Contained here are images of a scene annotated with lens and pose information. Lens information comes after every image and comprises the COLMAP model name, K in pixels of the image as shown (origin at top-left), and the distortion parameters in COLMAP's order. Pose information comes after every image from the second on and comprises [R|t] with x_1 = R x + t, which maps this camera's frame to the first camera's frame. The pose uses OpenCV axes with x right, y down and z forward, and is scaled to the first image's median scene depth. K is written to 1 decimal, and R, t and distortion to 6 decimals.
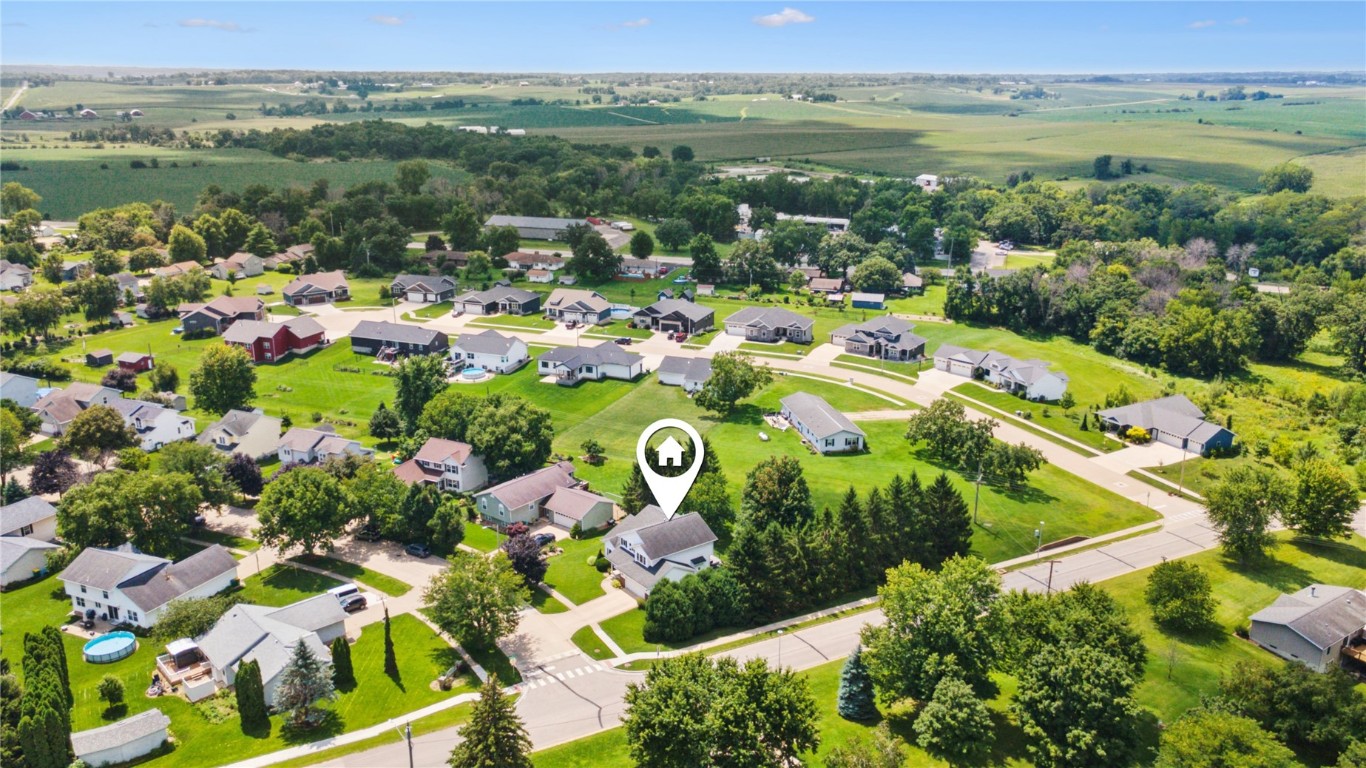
lens RADIAL K [[967.8, 0, 694.8], [0, 967.8, 383.8], [0, 0, 1]] dist [0.041140, 0.000975]
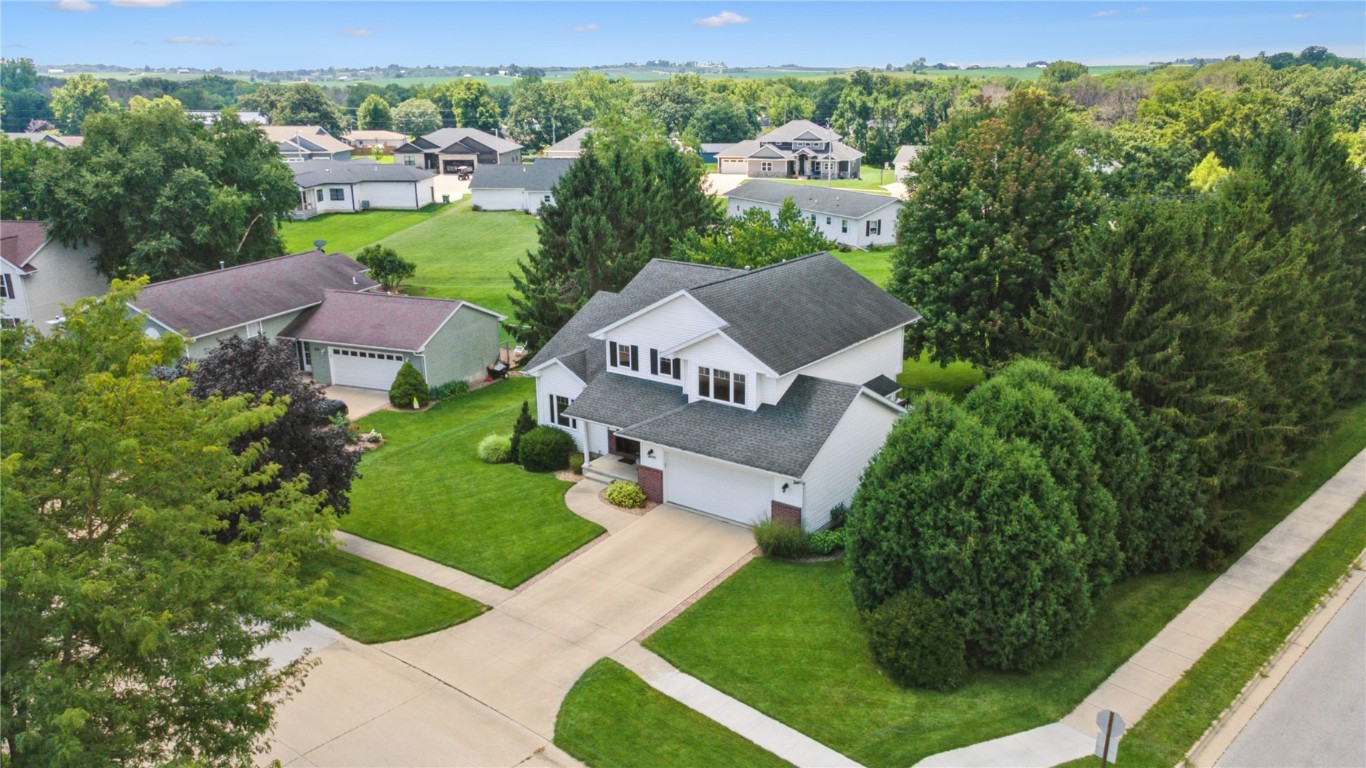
lens RADIAL K [[967.8, 0, 694.8], [0, 967.8, 383.8], [0, 0, 1]] dist [0.041140, 0.000975]
pose [[0.955905, -0.083809, 0.281464, -0.079856], [0.082594, 0.996452, 0.016199, 0.099125], [-0.281823, 0.007763, 0.959435, 0.418678]]
